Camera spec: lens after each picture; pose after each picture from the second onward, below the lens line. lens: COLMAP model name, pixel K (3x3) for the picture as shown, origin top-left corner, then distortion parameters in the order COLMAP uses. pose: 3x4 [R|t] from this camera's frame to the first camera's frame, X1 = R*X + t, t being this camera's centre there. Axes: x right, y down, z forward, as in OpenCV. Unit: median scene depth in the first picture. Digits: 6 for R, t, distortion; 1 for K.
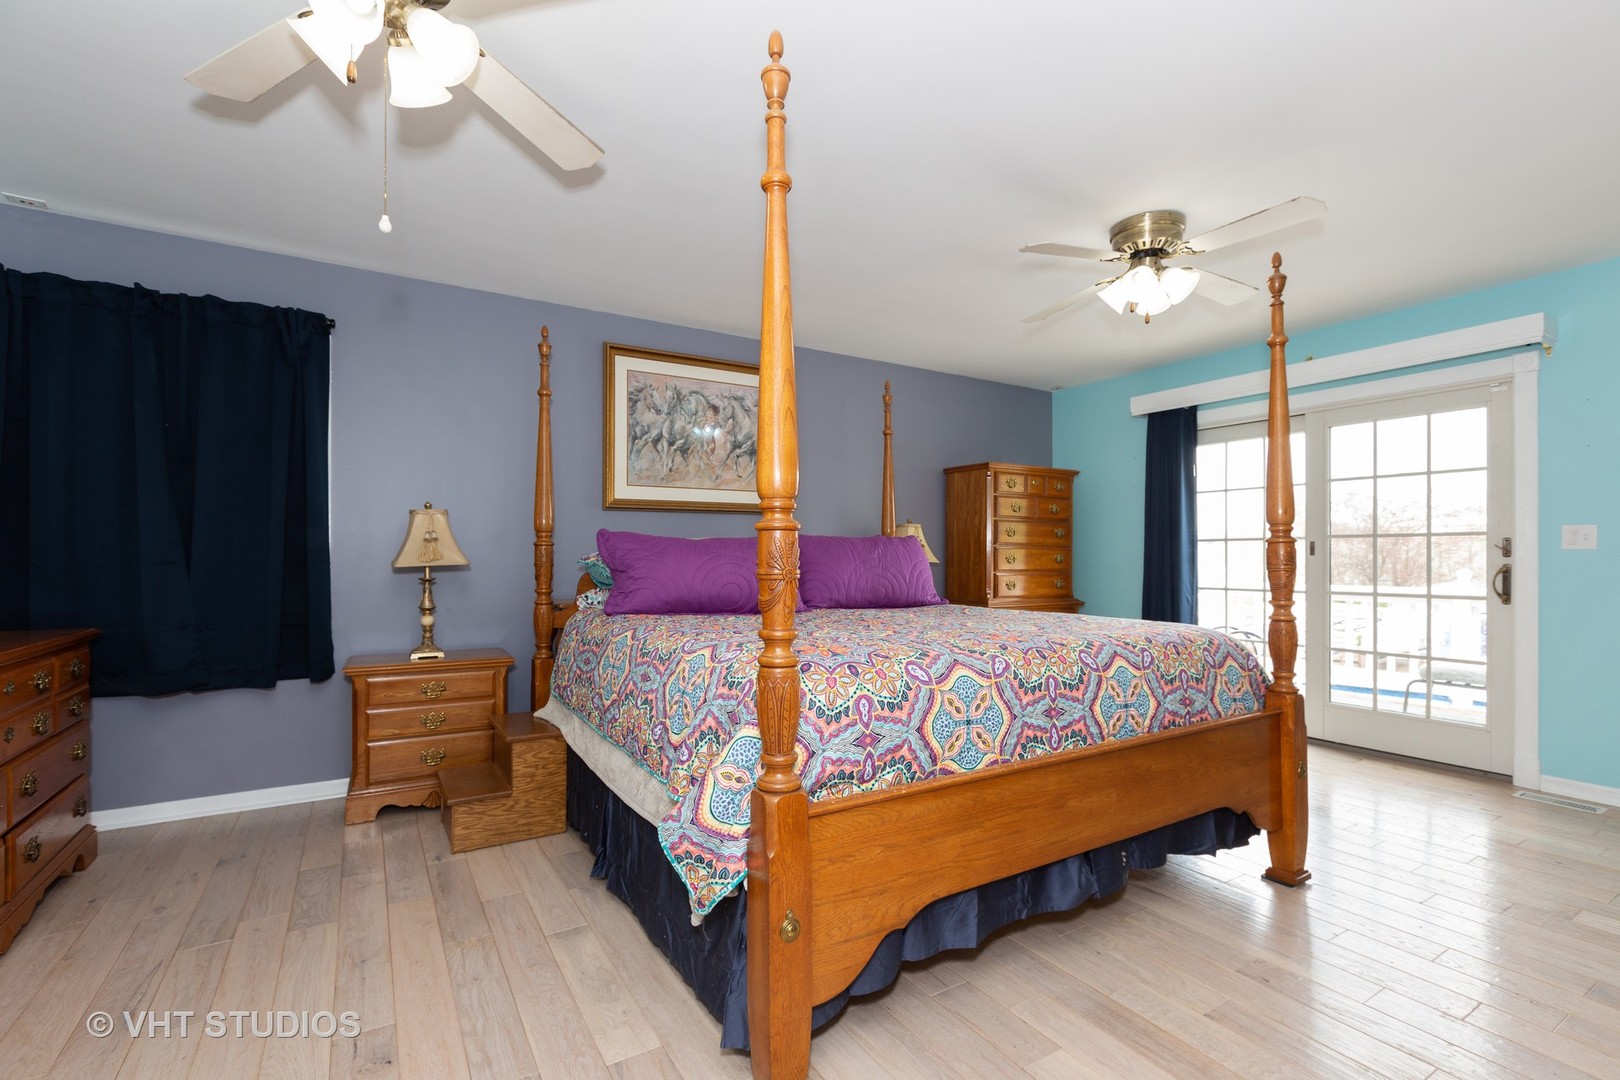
lens RADIAL K [[732.8, 0, 819.2], [0, 732.8, 549.6], [0, 0, 1]] dist [-0.002022, 0.001024]
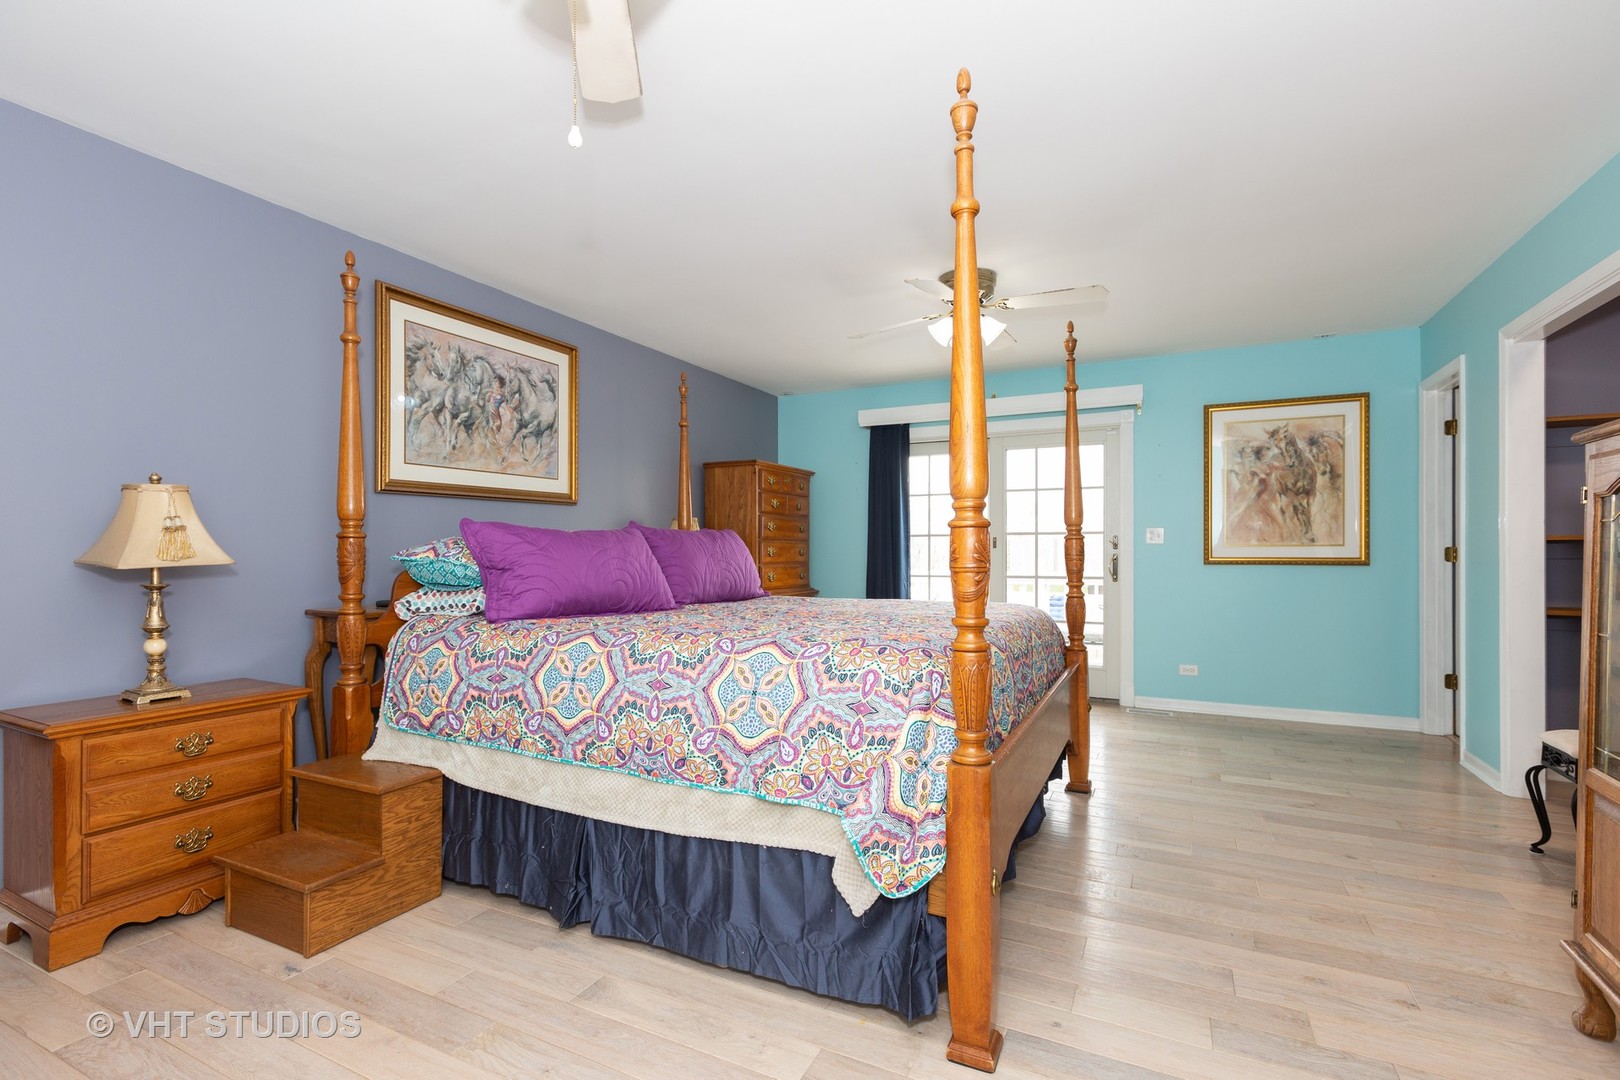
lens RADIAL K [[732.8, 0, 842.7], [0, 732.8, 544.2], [0, 0, 1]] dist [-0.002022, 0.001024]
pose [[0.845537, 0.000410, 0.533916, -0.306637], [-0.001526, 0.999997, 0.001648, -0.000949], [-0.533914, -0.002208, 0.845536, 0.066016]]
